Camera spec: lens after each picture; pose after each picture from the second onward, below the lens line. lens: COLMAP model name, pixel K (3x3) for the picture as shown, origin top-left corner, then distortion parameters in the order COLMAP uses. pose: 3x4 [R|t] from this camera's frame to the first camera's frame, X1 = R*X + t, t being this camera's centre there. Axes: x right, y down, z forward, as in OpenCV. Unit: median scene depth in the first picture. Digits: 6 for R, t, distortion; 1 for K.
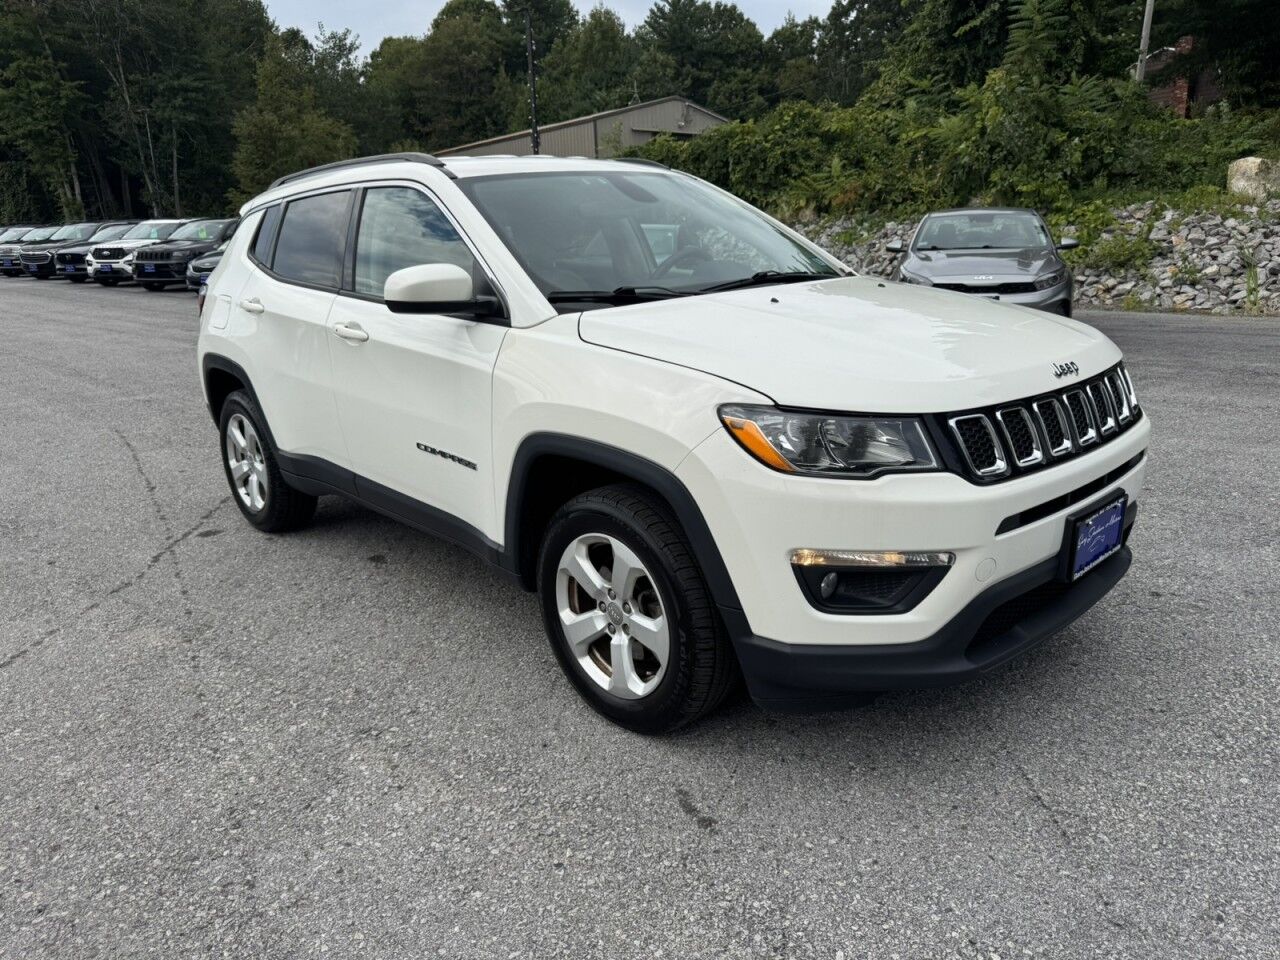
lens RADIAL K [[902.5, 0, 639.2], [0, 902.5, 484.4], [0, 0, 1]] dist [-0.003082, -0.004084]
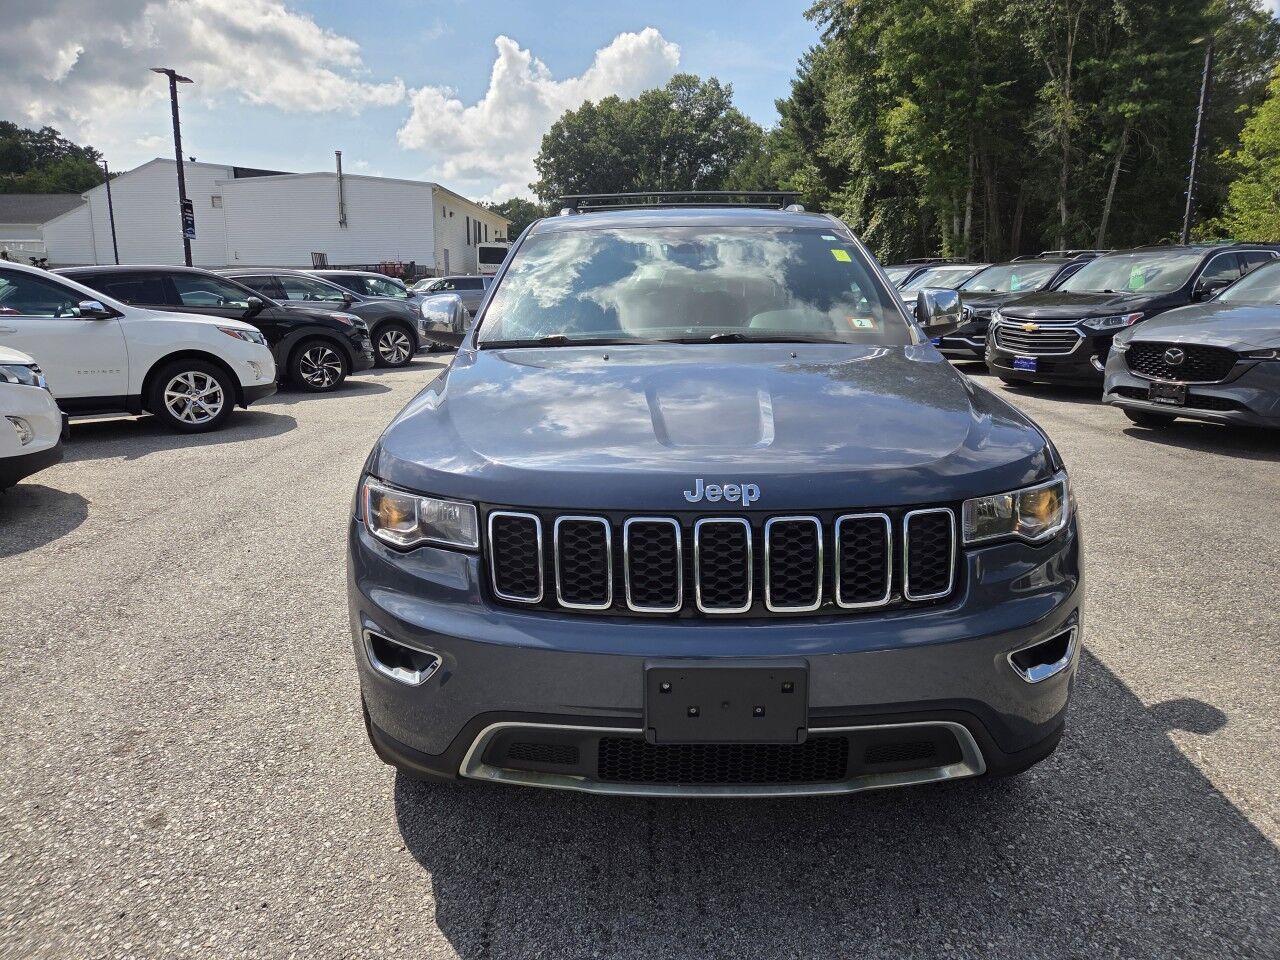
lens RADIAL K [[848.5, 0, 640.0], [0, 848.5, 480.0], [0, 0, 1]] dist [0.071465, -0.056566]
pose [[0.673294, 0.183459, -0.716253, -0.163852], [-0.215948, 0.975282, 0.046810, -0.056604], [0.707136, 0.123156, 0.696269, 0.206960]]
